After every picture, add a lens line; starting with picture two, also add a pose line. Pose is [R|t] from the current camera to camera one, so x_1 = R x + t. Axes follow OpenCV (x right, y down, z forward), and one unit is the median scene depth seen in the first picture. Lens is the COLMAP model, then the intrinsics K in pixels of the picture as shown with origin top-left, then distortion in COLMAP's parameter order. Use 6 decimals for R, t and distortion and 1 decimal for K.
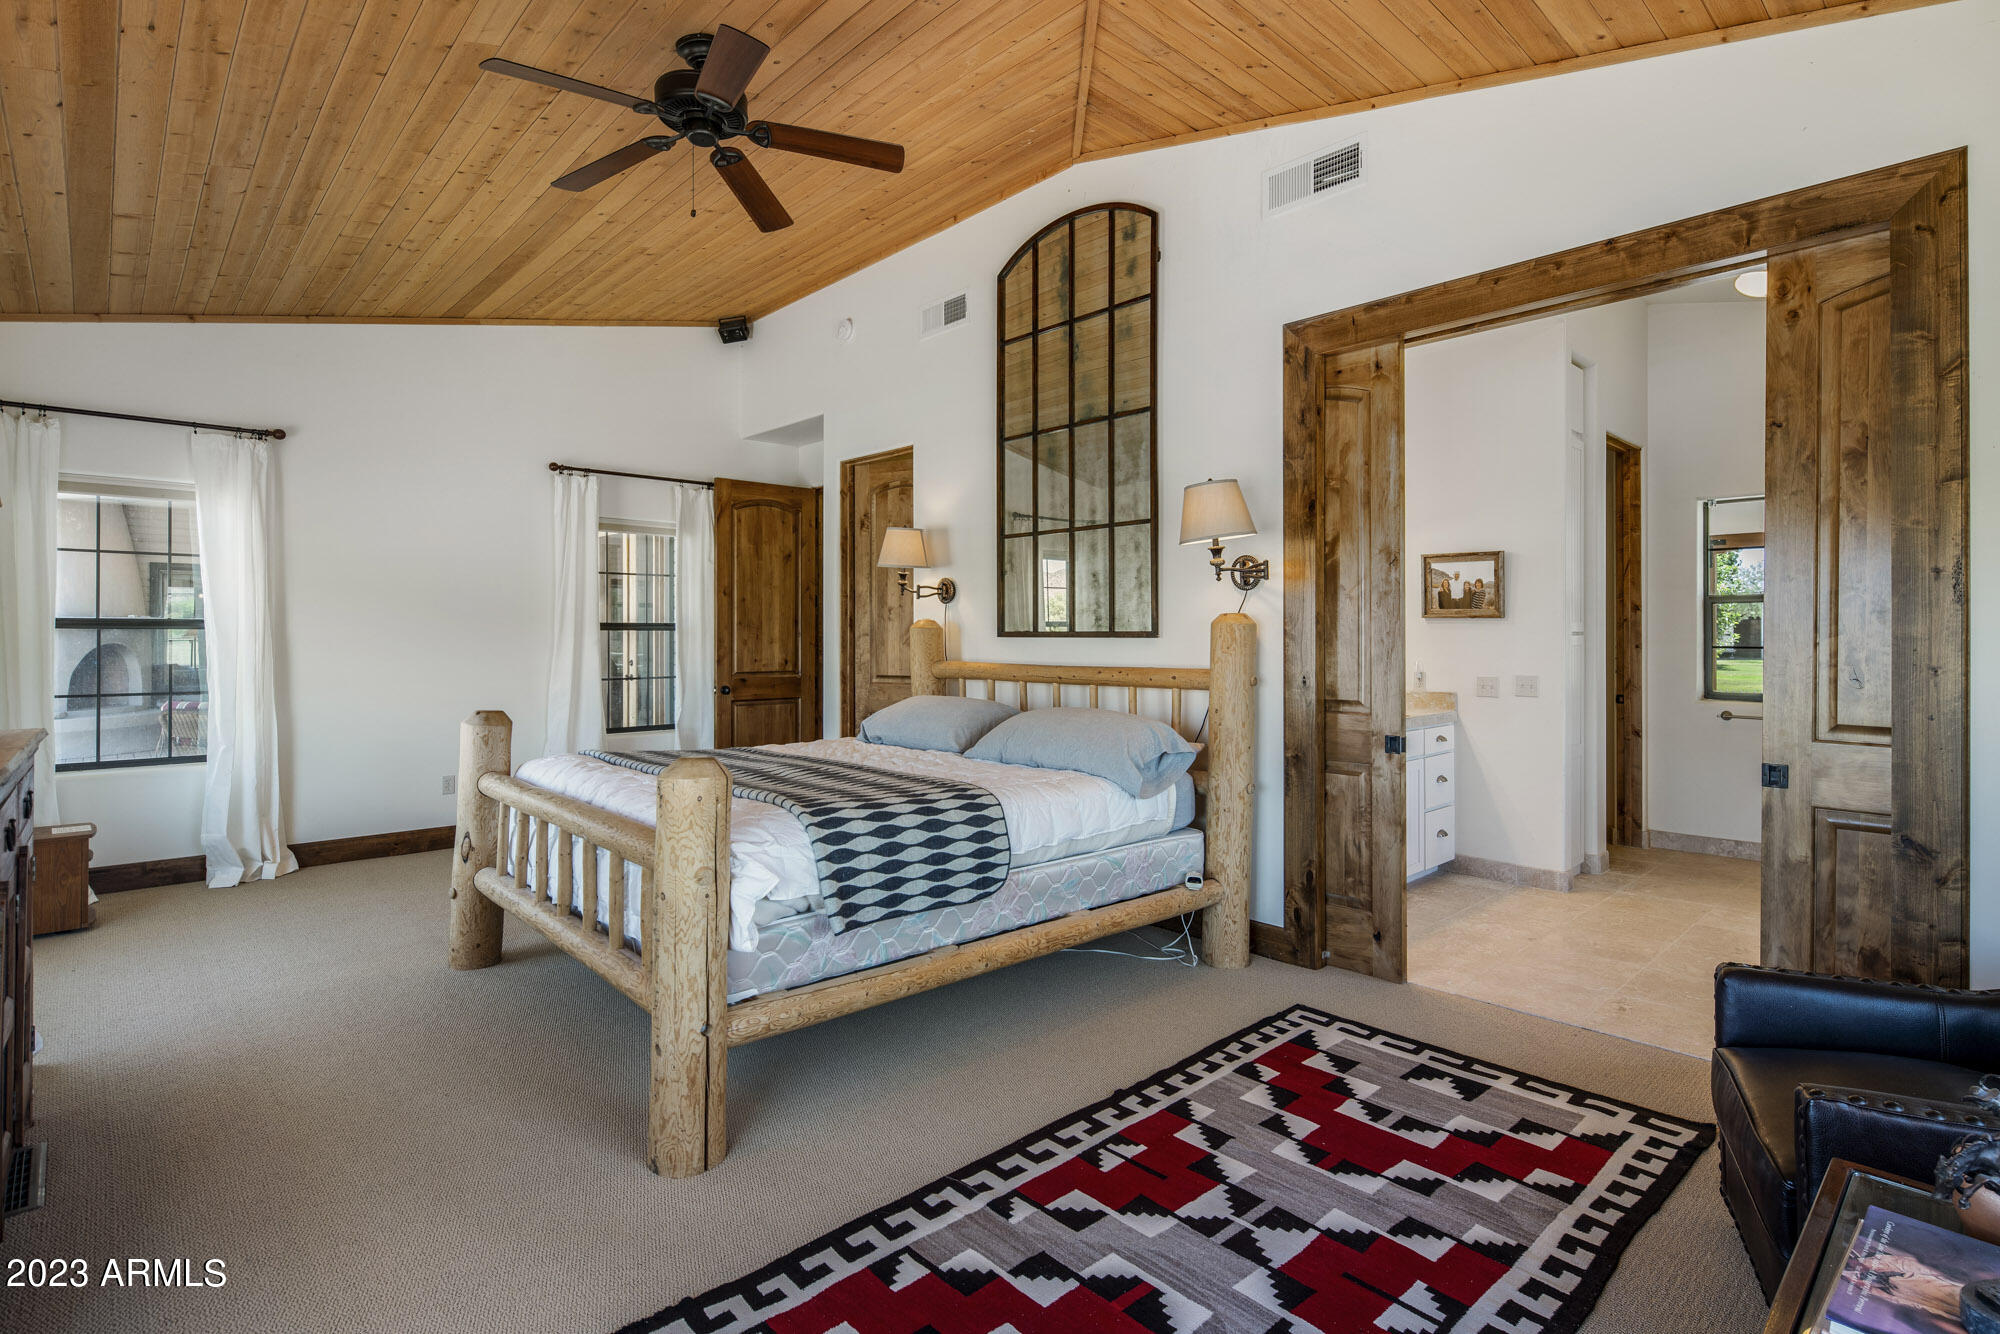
lens RADIAL K [[977.7, 0, 998.2], [0, 977.7, 650.9], [0, 0, 1]] dist [0.006561, -0.003946]
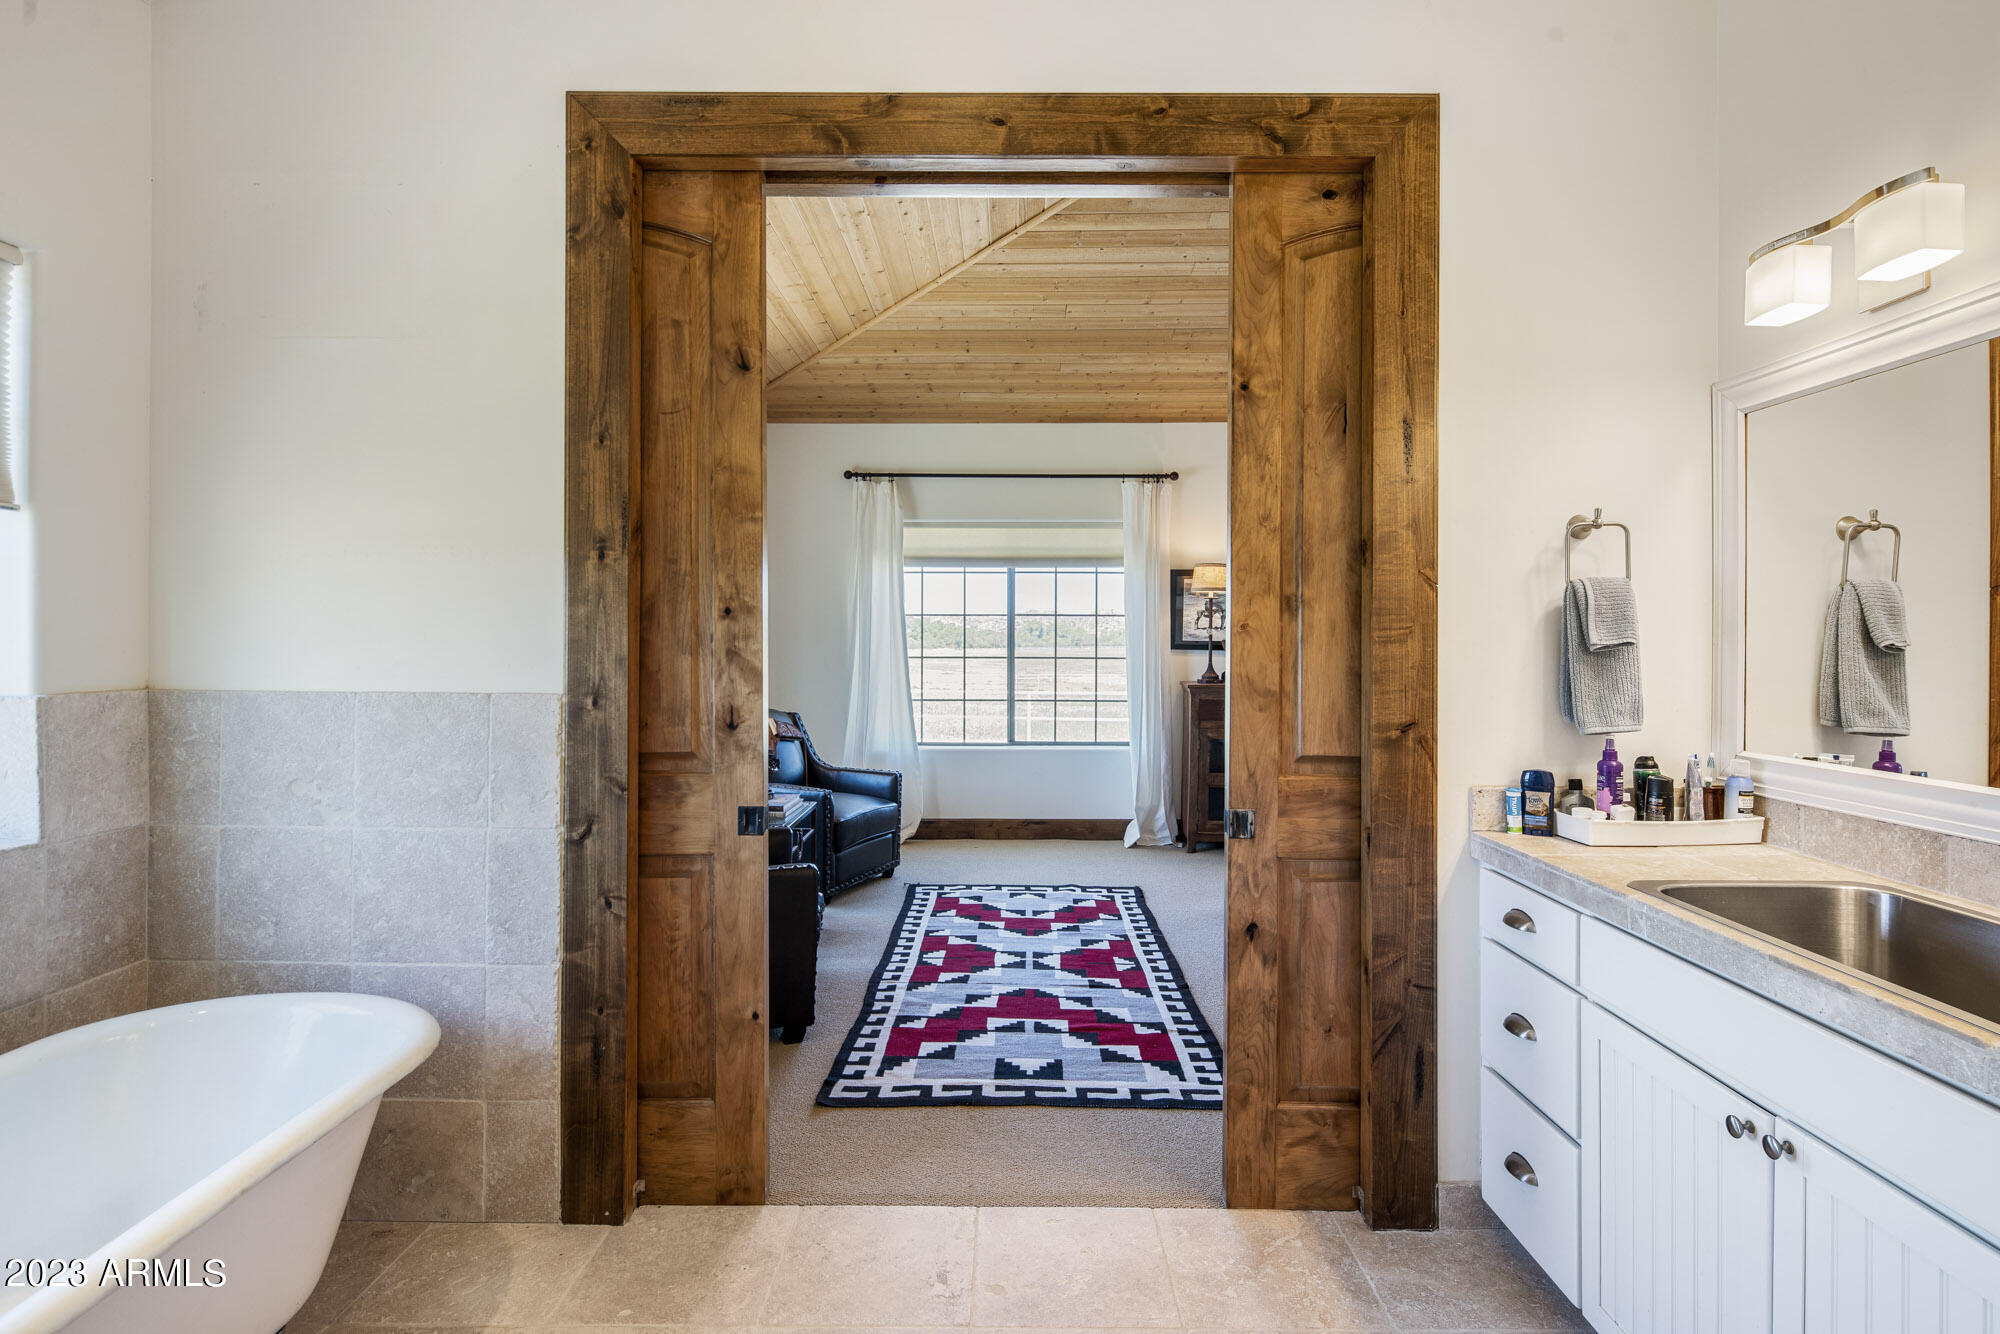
lens RADIAL K [[977.7, 0, 1001.1], [0, 977.7, 653.7], [0, 0, 1]] dist [0.006561, -0.003946]
pose [[-0.690776, 0.006927, -0.723035, 1.371032], [-0.013323, 0.999662, 0.022306, -0.027864], [0.722946, 0.025041, -0.690451, 1.885235]]
